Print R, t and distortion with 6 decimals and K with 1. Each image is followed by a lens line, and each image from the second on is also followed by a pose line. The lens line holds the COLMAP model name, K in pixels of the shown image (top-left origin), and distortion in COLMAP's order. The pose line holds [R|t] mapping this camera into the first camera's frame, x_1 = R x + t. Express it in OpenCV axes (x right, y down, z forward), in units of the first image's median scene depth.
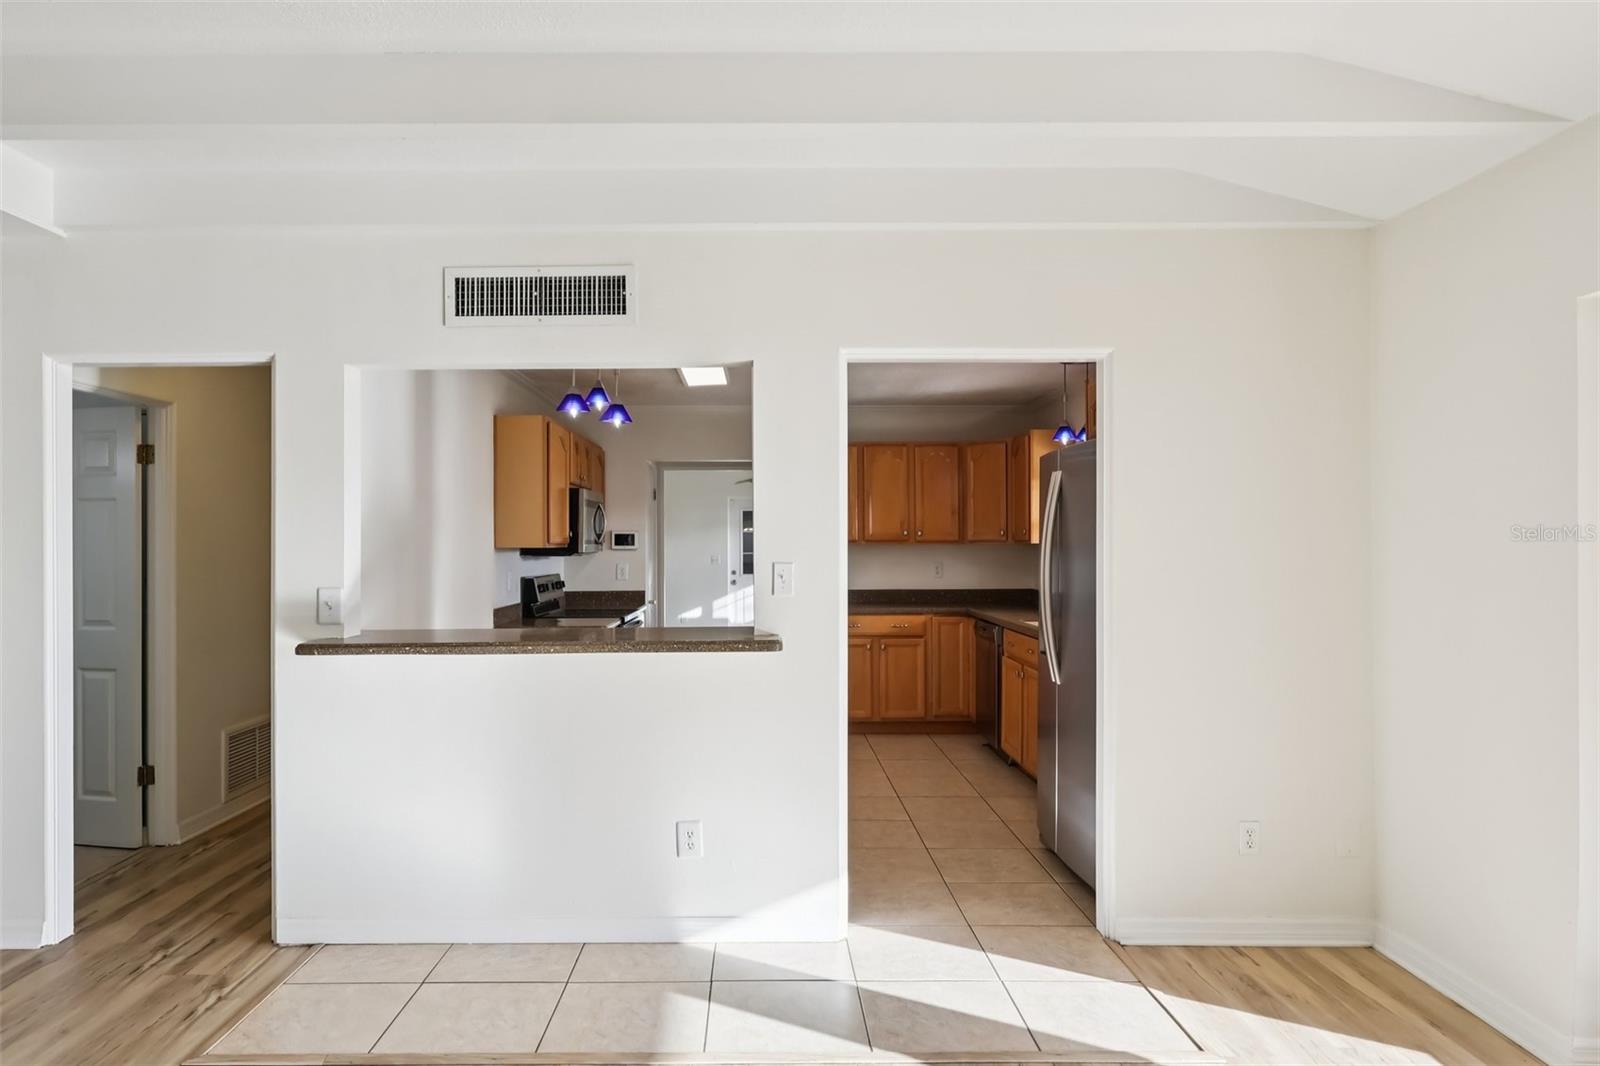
lens RADIAL K [[974.4, 0, 756.4], [0, 974.4, 540.9], [0, 0, 1]] dist [-0.001307, -0.000498]
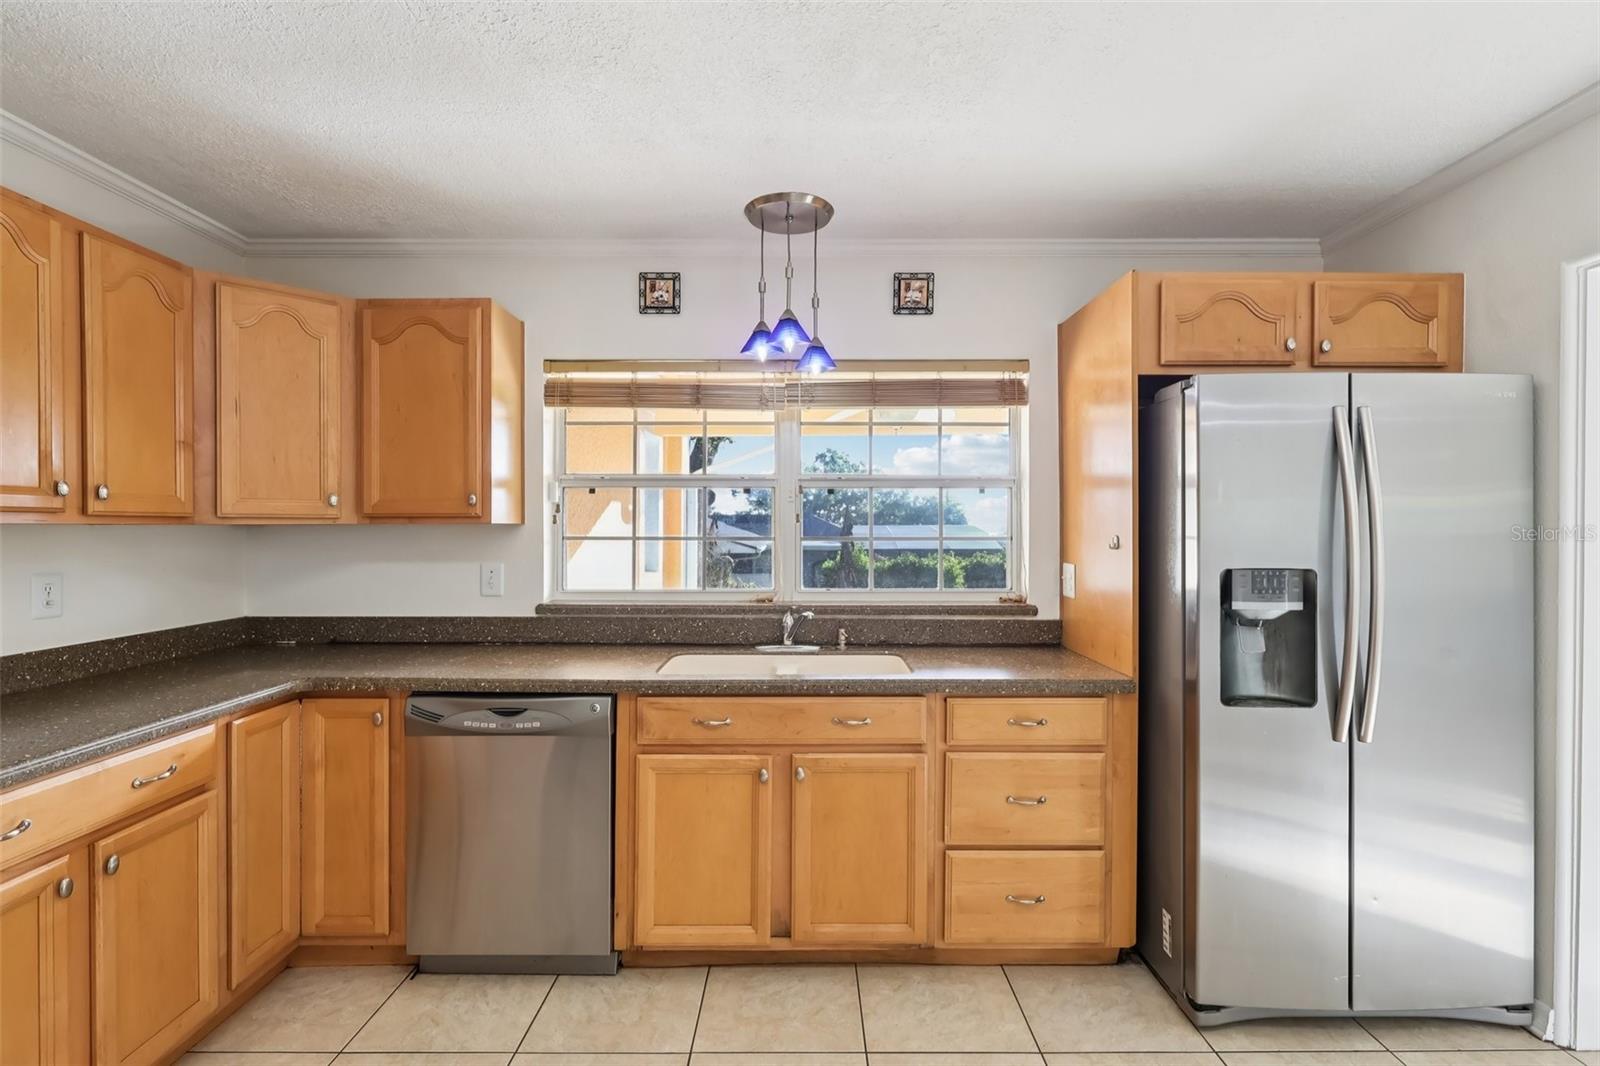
lens RADIAL K [[748.3, 0, 806.0], [0, 748.3, 532.0], [0, 0, 1]] dist [0.001097, 0.000287]
pose [[-0.005209, -0.004380, 0.999977, -0.101672], [-0.002952, 0.999986, 0.004364, 0.004699], [-0.999982, -0.002929, -0.005222, 0.785798]]
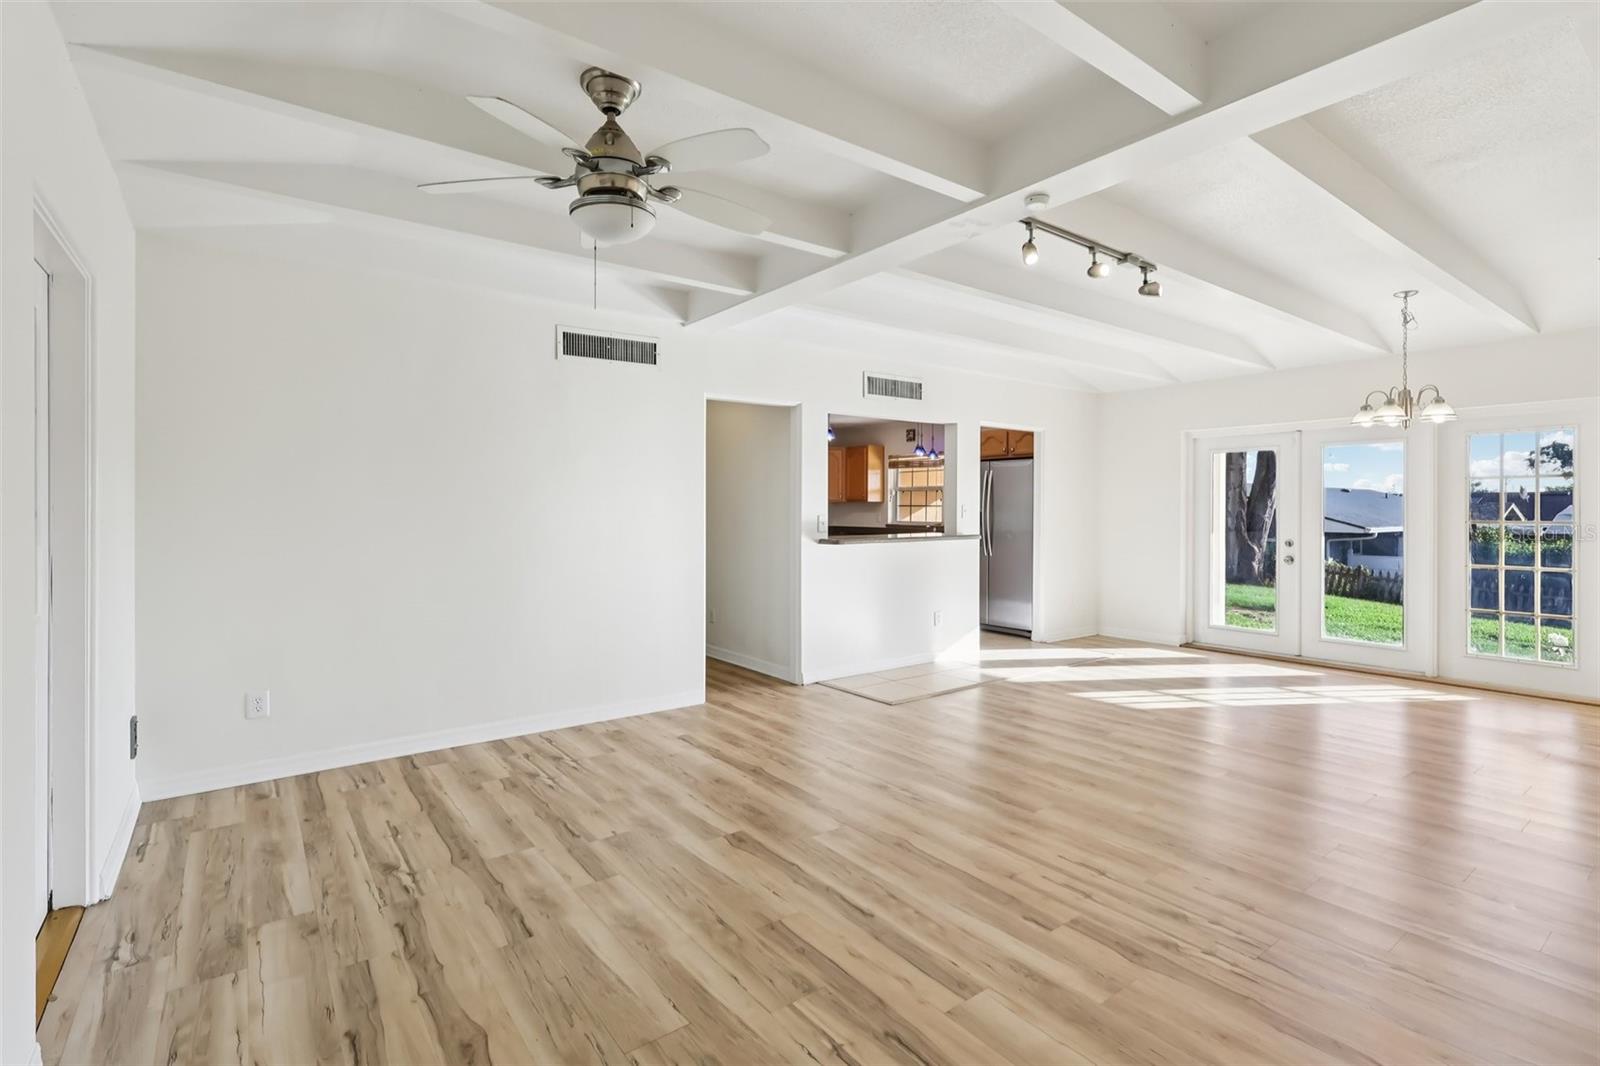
lens RADIAL K [[746.4, 0, 804.4], [0, 746.4, 512.7], [0, 0, 1]] dist [0.000690, 0.000420]
pose [[0.798849, 0.001757, 0.601530, -0.696723], [-0.006393, 0.999964, 0.005570, 0.016413], [-0.601498, -0.008295, 0.798831, -0.135570]]
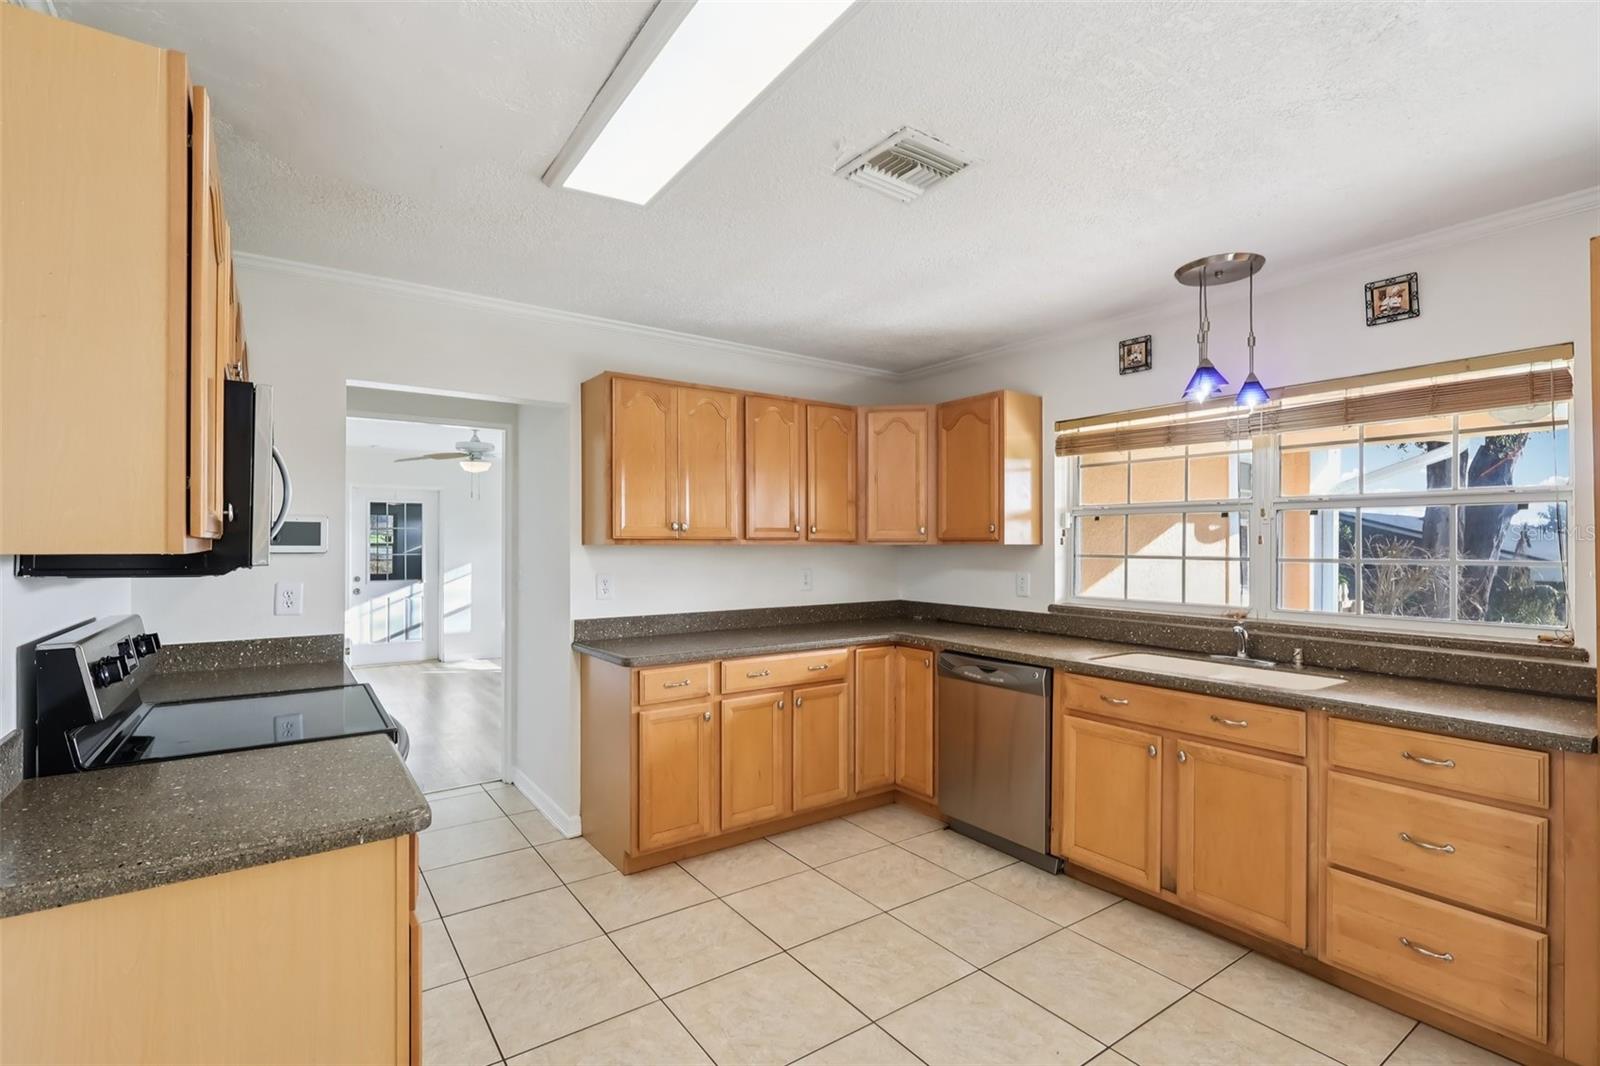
lens RADIAL K [[746.8, 0, 795.3], [0, 746.8, 537.3], [0, 0, 1]] dist [-0.000688, 0.001247]
pose [[0.816569, 0.008284, 0.577188, -0.160984], [-0.005393, 0.999963, -0.006723, 0.001898], [-0.577223, 0.002377, 0.816583, 0.591910]]
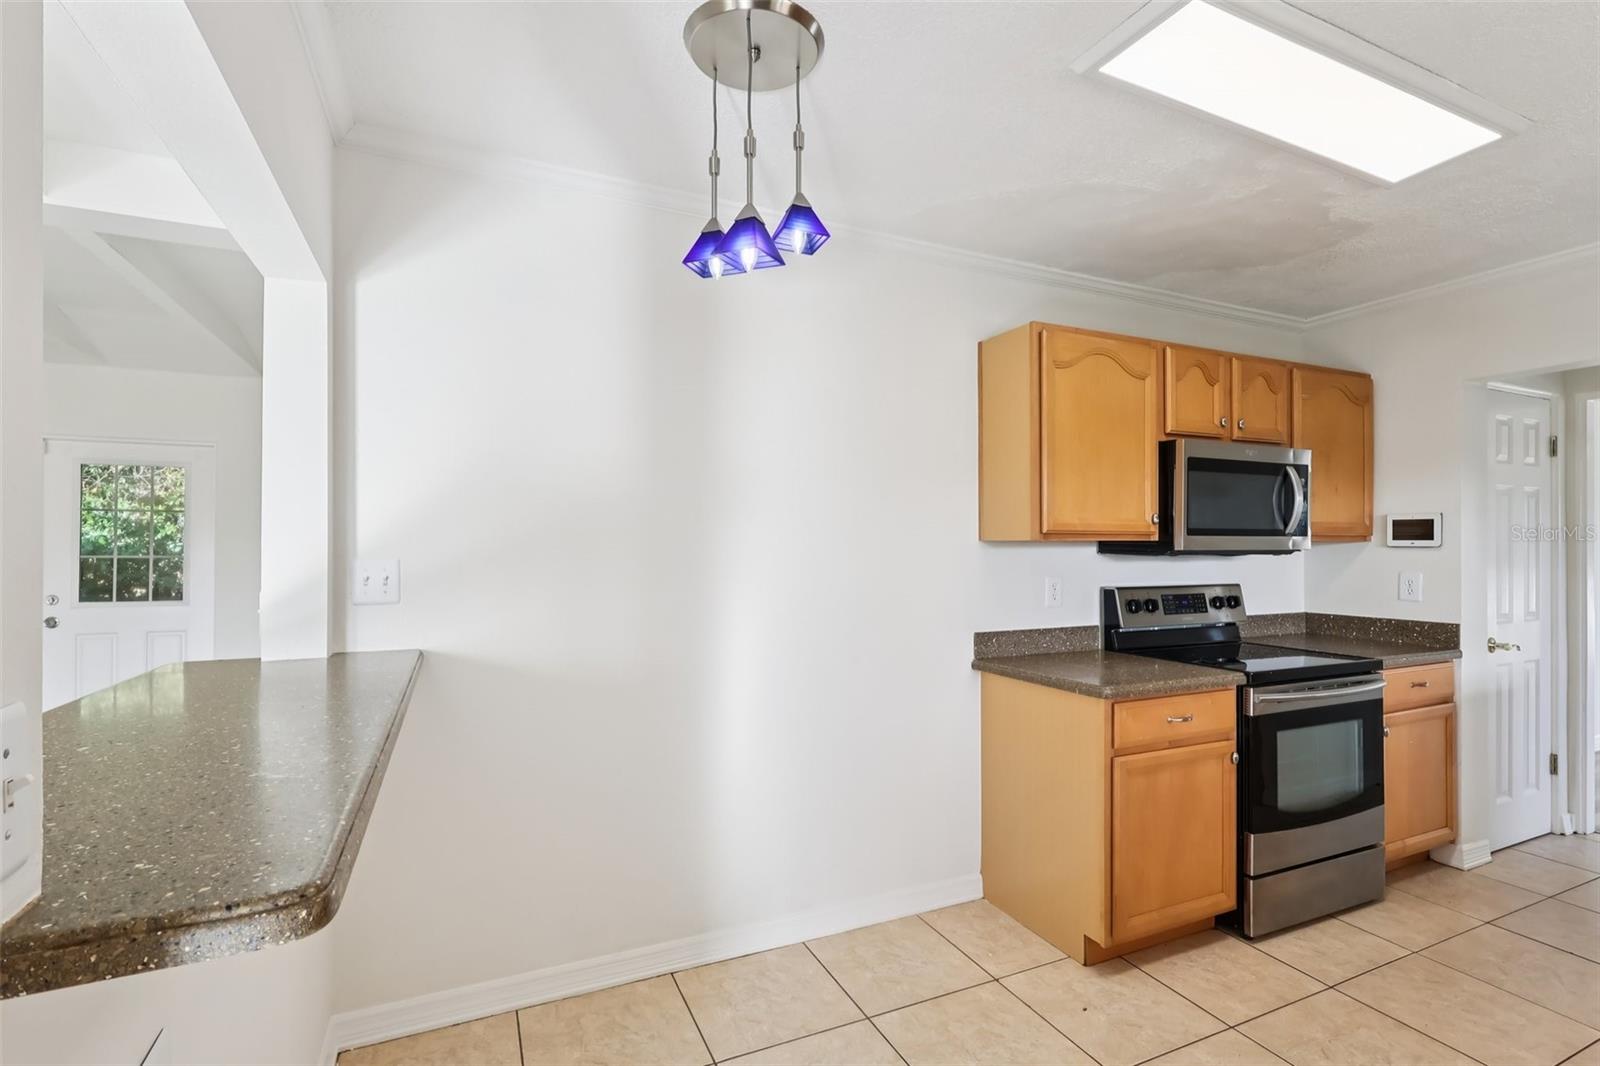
lens RADIAL K [[732.5, 0, 798.0], [0, 732.5, 539.2], [0, 0, 1]] dist [-0.003885, 0.000051]
pose [[0.416192, -0.000817, -0.909276, 0.107873], [-0.000288, 0.999999, -0.001031, 0.005126], [0.909277, 0.000691, 0.416192, 0.545727]]
